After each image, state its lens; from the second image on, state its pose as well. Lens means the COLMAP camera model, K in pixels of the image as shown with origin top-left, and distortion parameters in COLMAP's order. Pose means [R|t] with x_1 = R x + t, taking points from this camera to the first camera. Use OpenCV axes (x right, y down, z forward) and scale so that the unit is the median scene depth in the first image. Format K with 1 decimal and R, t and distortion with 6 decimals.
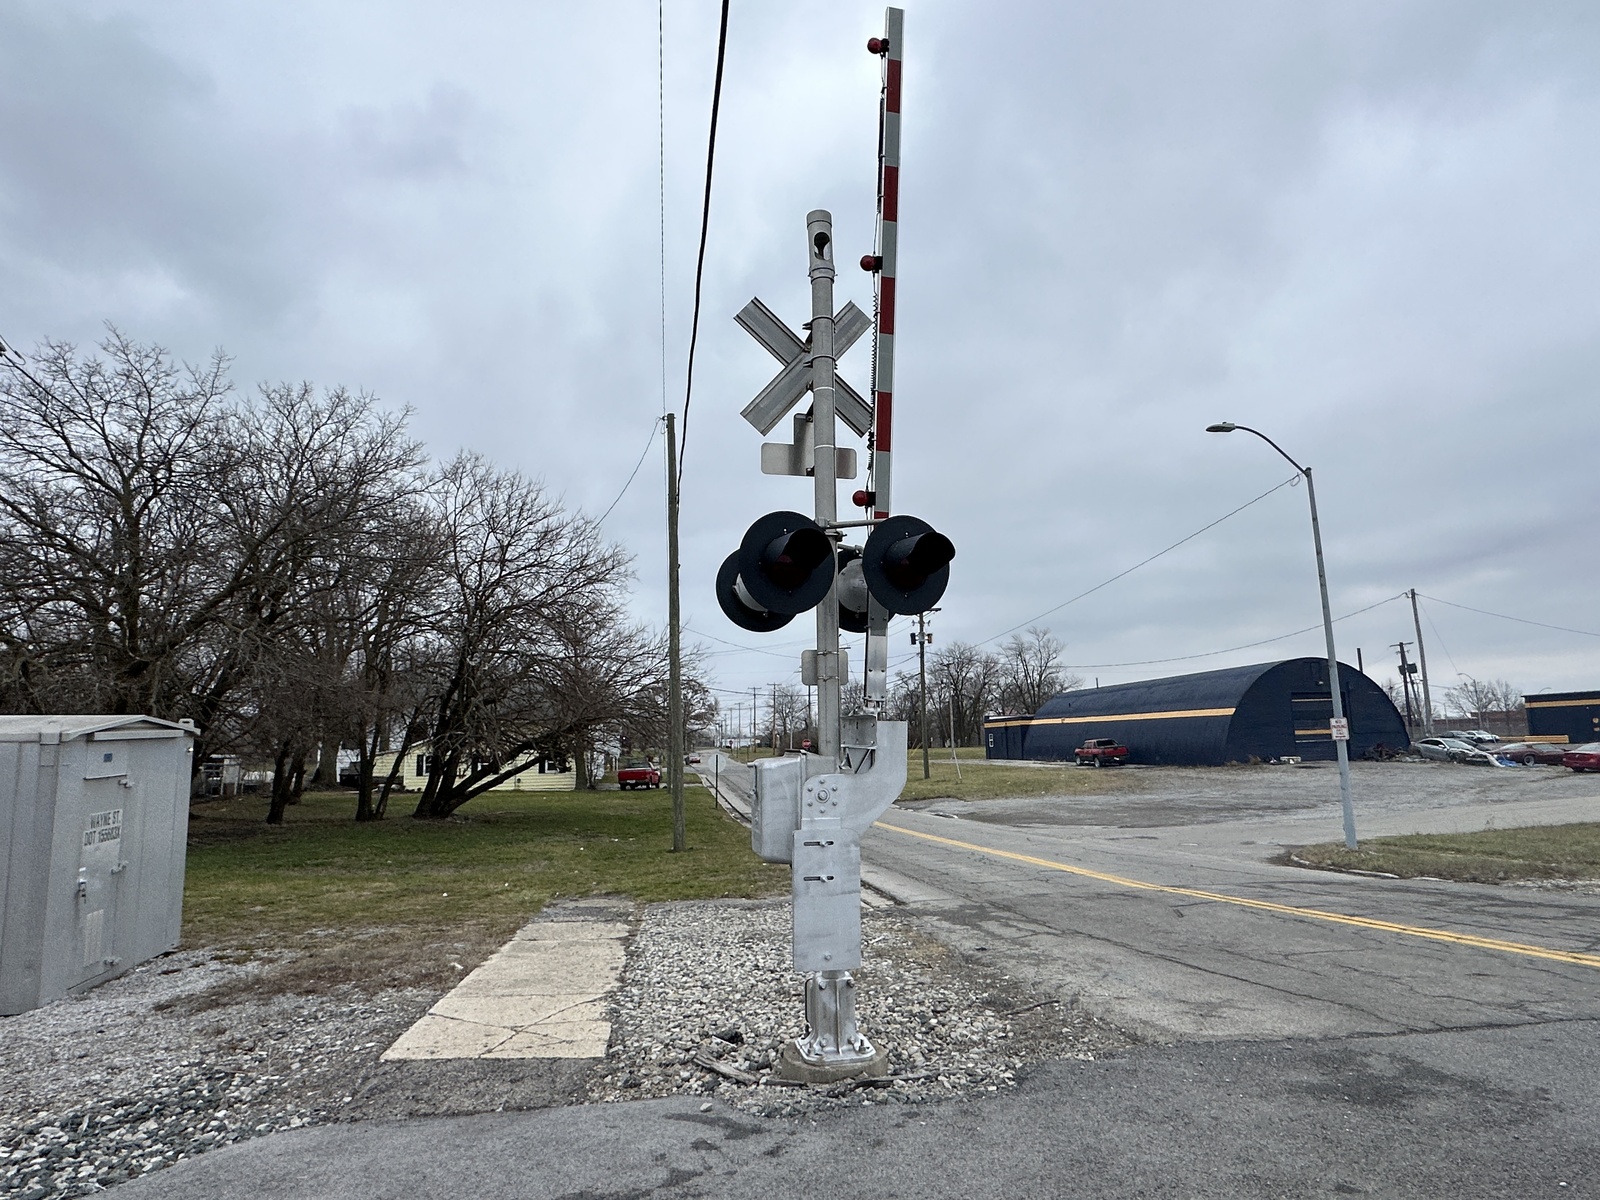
lens RADIAL K [[895.7, 0, 800.0], [0, 895.7, 600.0], [0, 0, 1]] dist [-0.000447, -0.000932]
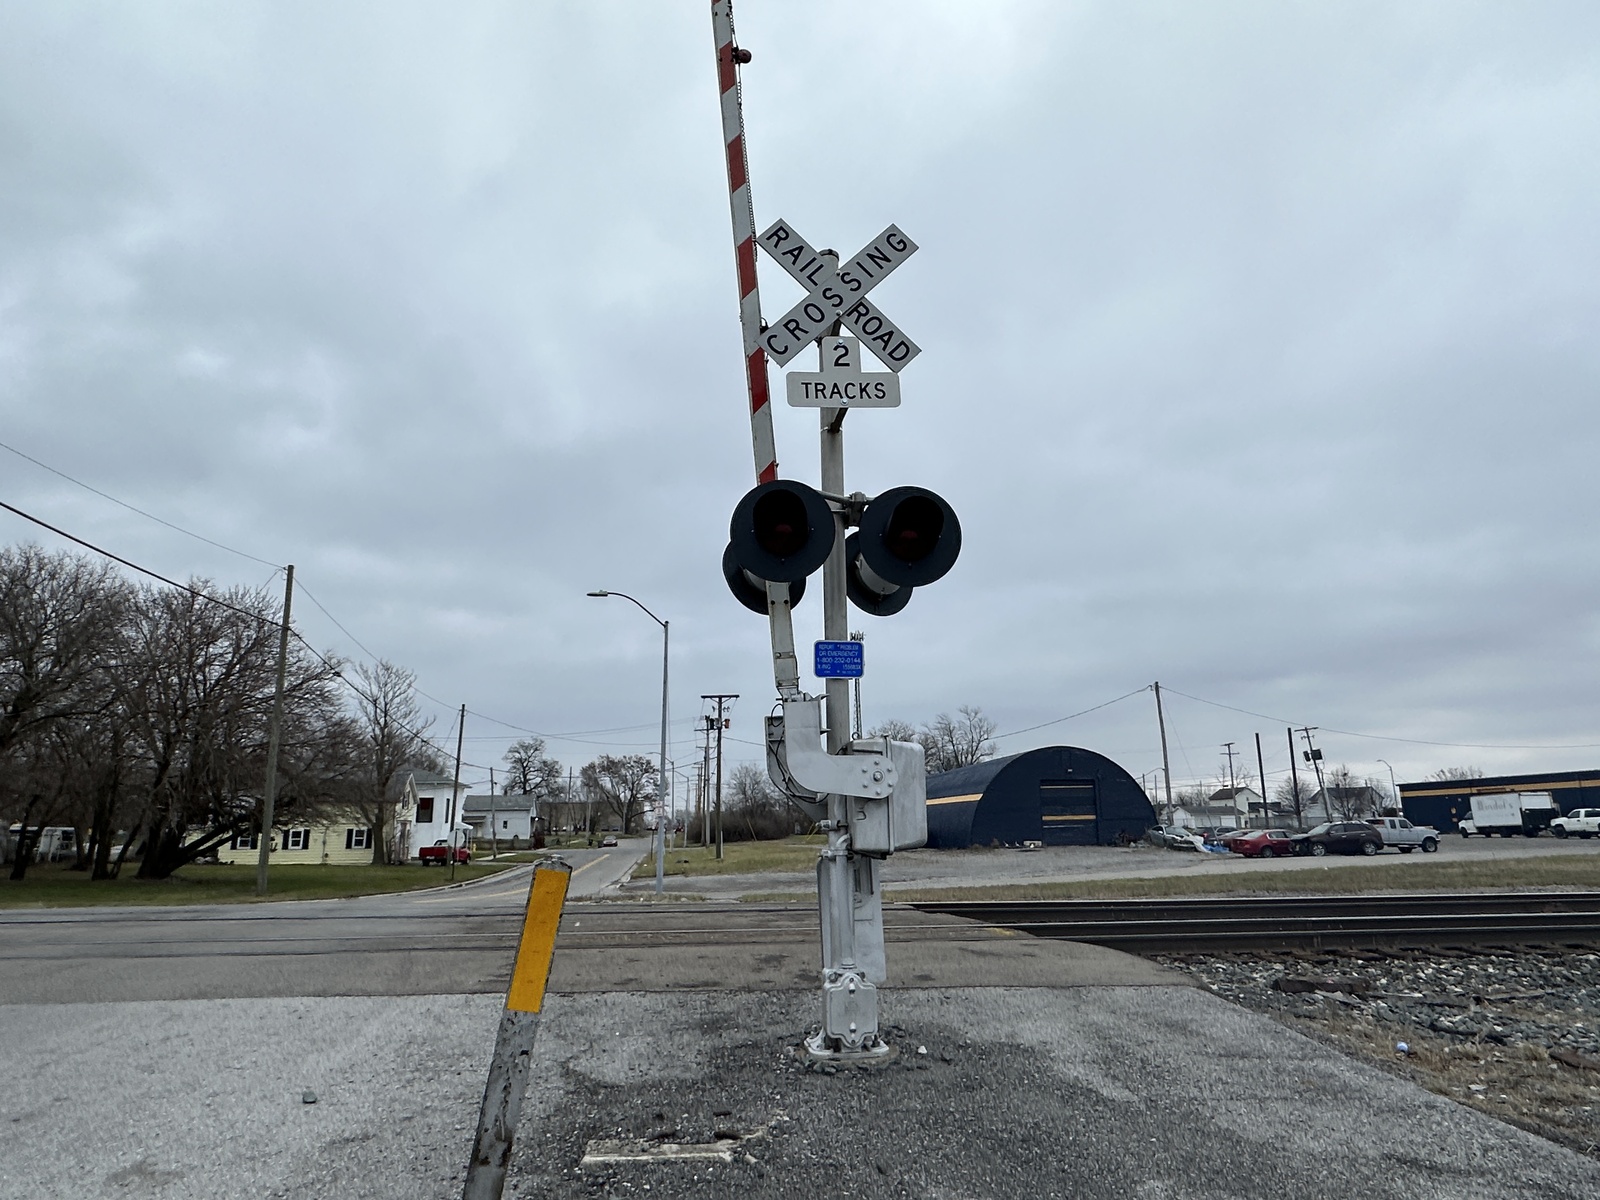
lens RADIAL K [[1013.8, 0, 803.7], [0, 1013.8, 593.1], [0, 0, 1]] dist [-0.001979, 0.000733]
pose [[0.999358, 0.003482, -0.035651, 1.695653], [-0.006013, 0.997449, -0.071129, -0.160199], [0.035313, 0.071298, 0.996830, -1.181762]]
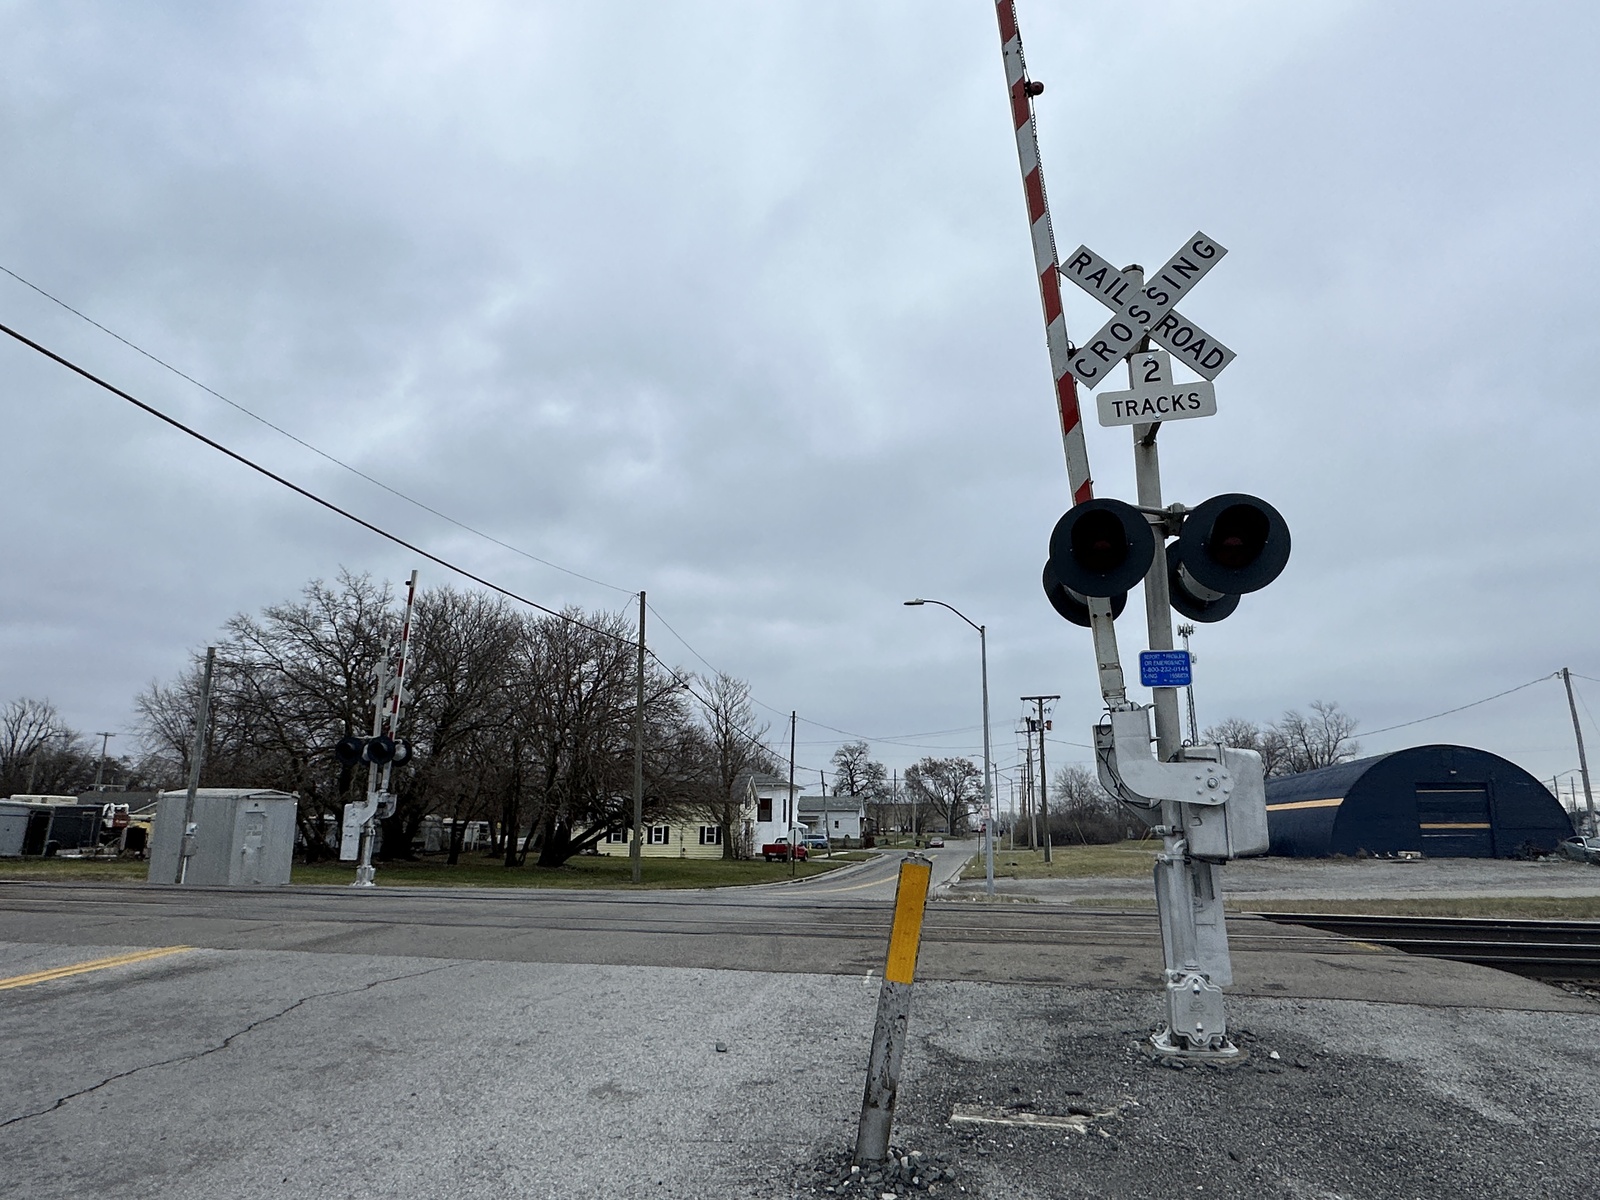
lens RADIAL K [[1015.4, 0, 792.0], [0, 1015.4, 606.1], [0, 0, 1]] dist [-0.001226, 0.000407]
pose [[0.937525, -0.048029, -0.344586, 1.697246], [0.027696, 0.997585, -0.063692, -0.170824], [0.346813, 0.050169, 0.936592, -1.249193]]
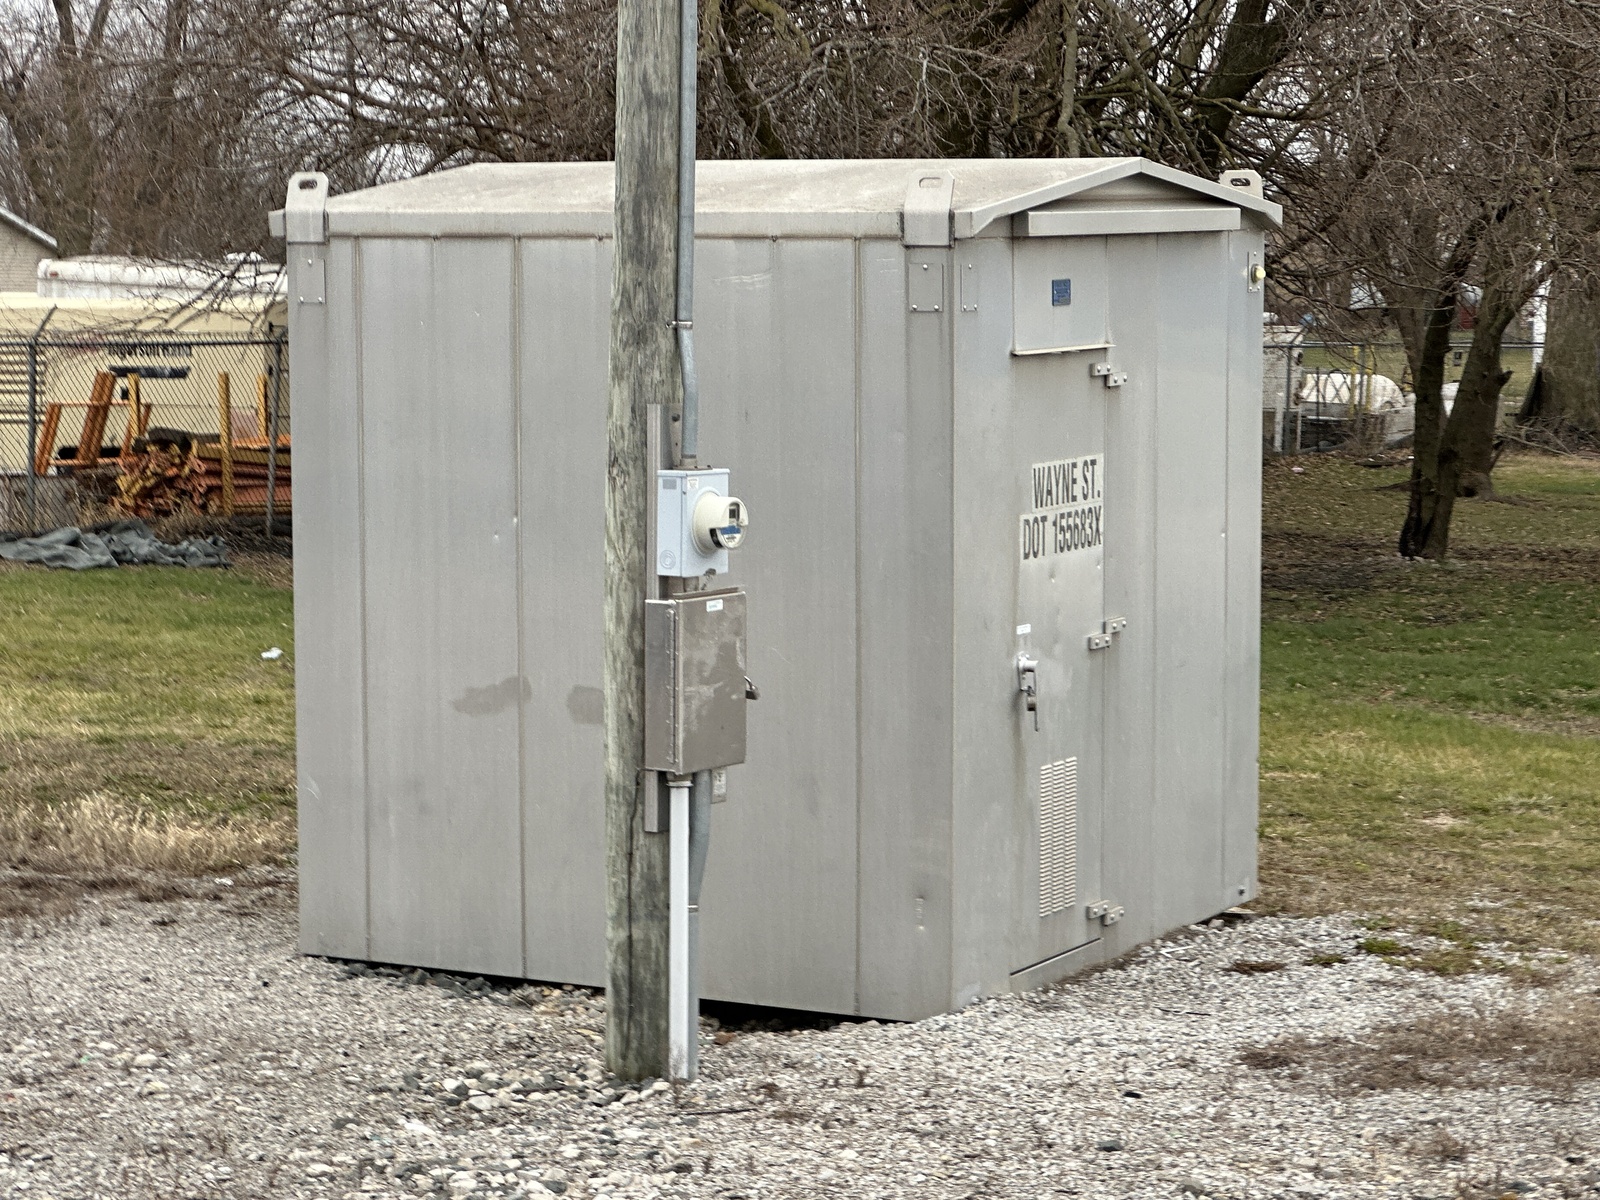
lens RADIAL K [[3828.0, 0, 800.0], [0, 3828.0, 600.0], [0, 0, 1]] dist [-0.117891, 4.720946]
pose [[0.782342, 0.066657, -0.619272, -0.000380], [0.082212, 0.974507, 0.208754, -0.006976], [0.617399, -0.214228, 0.756918, -0.095028]]
